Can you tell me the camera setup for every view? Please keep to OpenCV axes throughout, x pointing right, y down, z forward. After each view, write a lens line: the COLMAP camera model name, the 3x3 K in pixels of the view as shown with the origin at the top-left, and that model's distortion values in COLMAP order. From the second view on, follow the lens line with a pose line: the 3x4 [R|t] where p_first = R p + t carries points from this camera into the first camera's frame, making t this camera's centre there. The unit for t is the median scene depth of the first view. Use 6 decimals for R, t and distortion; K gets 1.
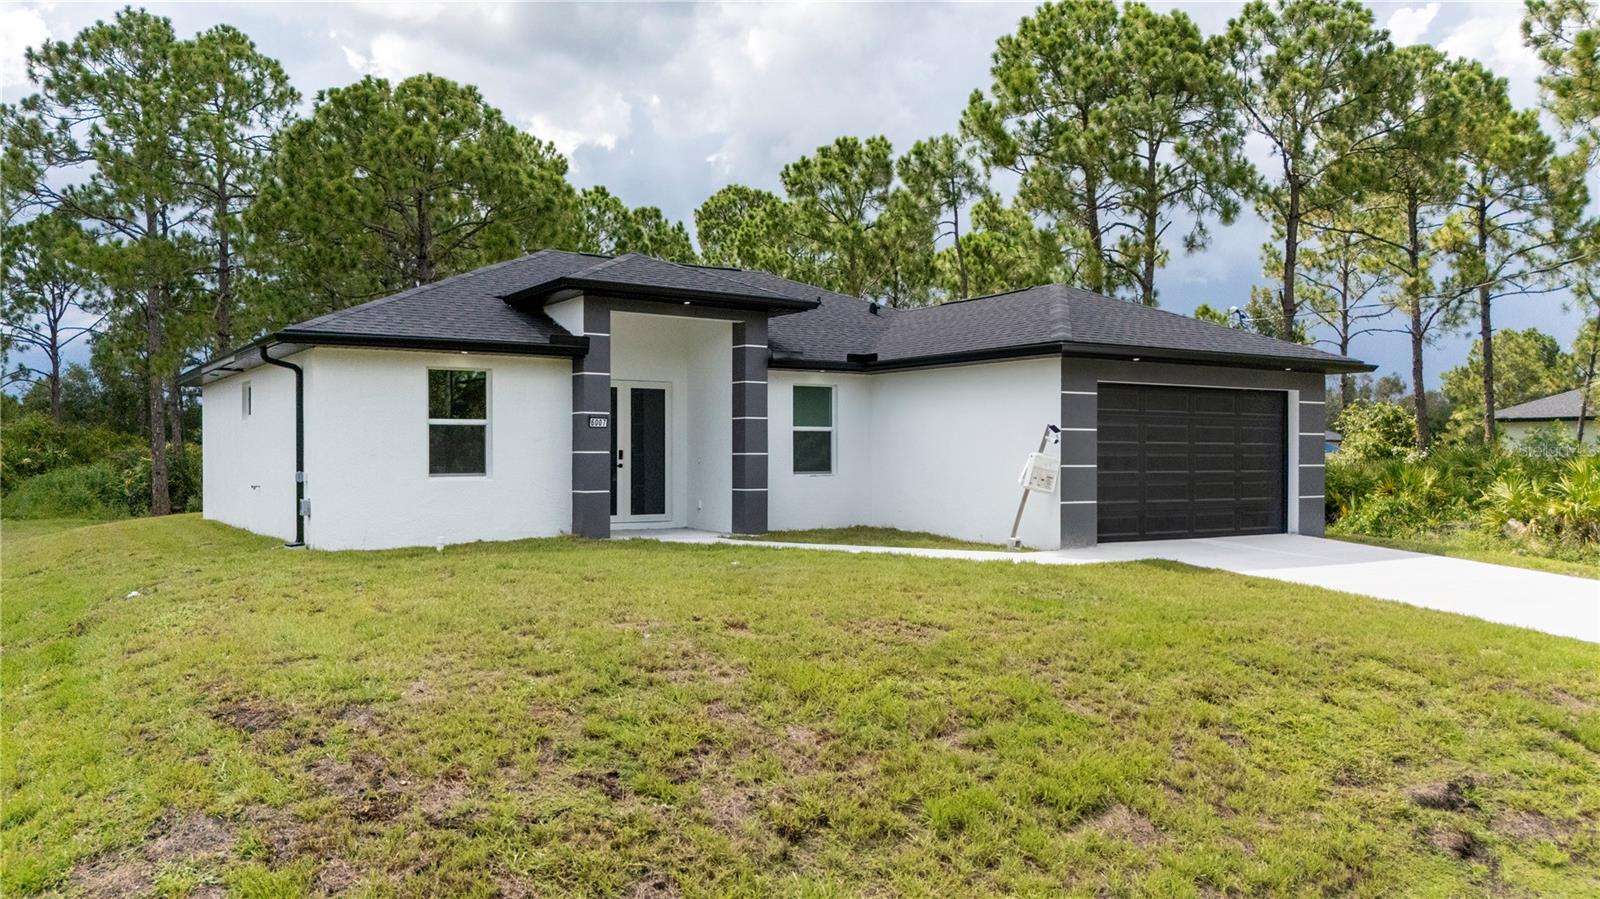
lens RADIAL K [[1120.0, 0, 800.0], [0, 1120.0, 449.5], [0, 0, 1]] dist [0.016798, -0.001339]
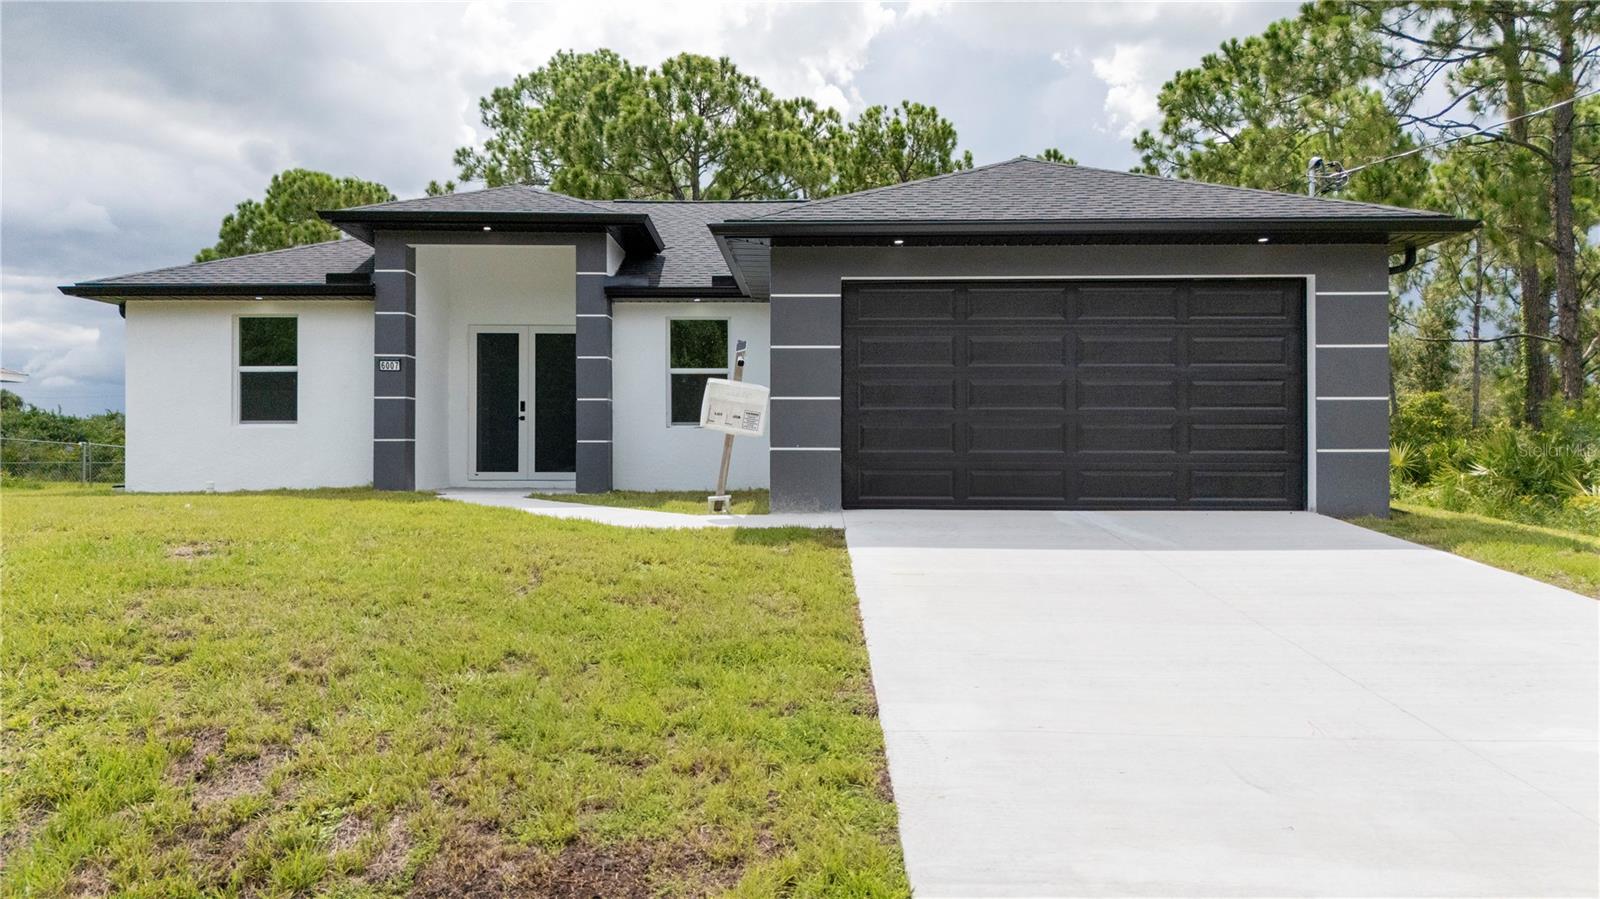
lens RADIAL K [[1120.0, 0, 800.0], [0, 1120.0, 449.5], [0, 0, 1]] dist [0.016798, -0.001339]
pose [[0.842419, -0.000187, -0.538823, 0.604862], [0.003057, 0.999986, 0.004431, 0.042073], [0.538814, -0.005380, 0.842407, 0.392401]]
